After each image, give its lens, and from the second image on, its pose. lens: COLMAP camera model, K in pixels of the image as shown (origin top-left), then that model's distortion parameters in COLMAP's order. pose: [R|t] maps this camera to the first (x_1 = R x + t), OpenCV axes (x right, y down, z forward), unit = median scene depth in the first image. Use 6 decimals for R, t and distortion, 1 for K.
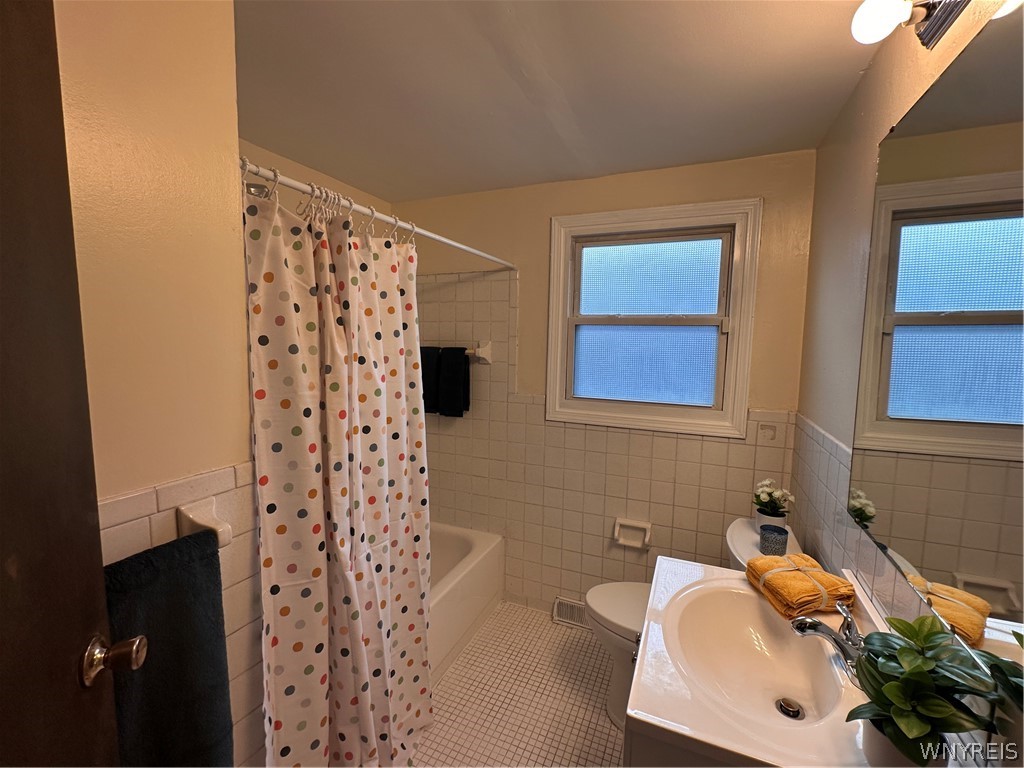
lens RADIAL K [[440.1, 0, 512.4], [0, 440.1, 387.7], [0, 0, 1]] dist [-0.003188, 0.001446]
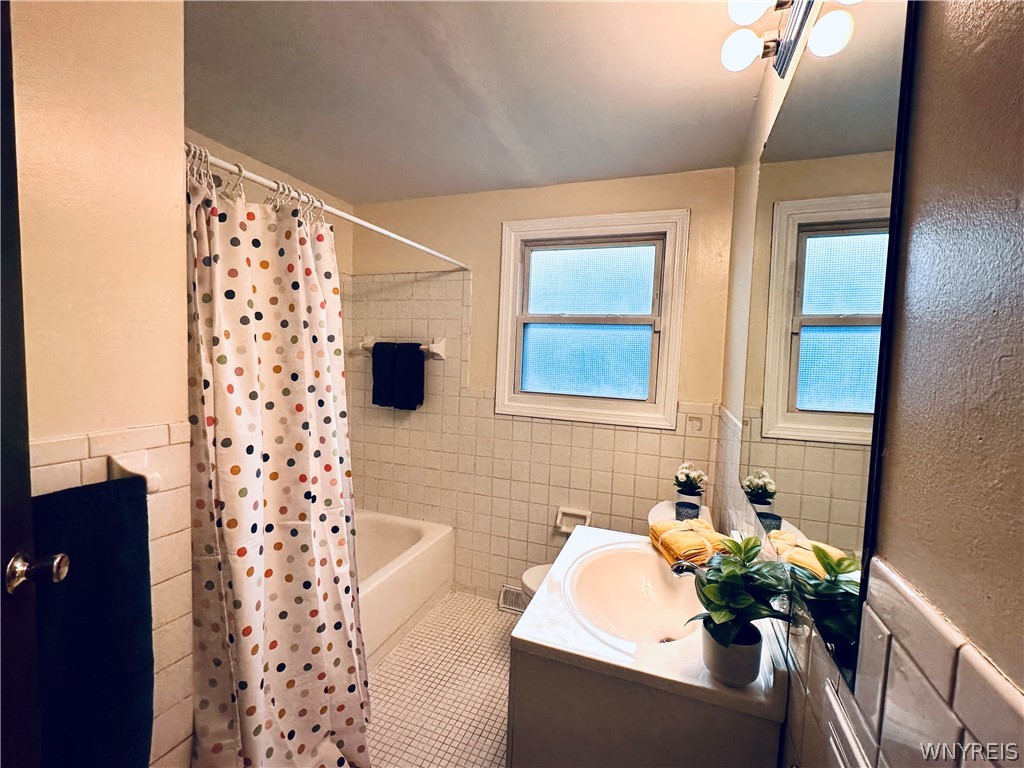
lens RADIAL K [[440.1, 0, 511.8], [0, 440.1, 386.8], [0, 0, 1]] dist [-0.003188, 0.001446]
pose [[0.998485, 0.017795, 0.052072, 0.077528], [-0.016139, 0.999356, -0.032036, 0.056310], [-0.052609, 0.031147, 0.998129, -0.063108]]
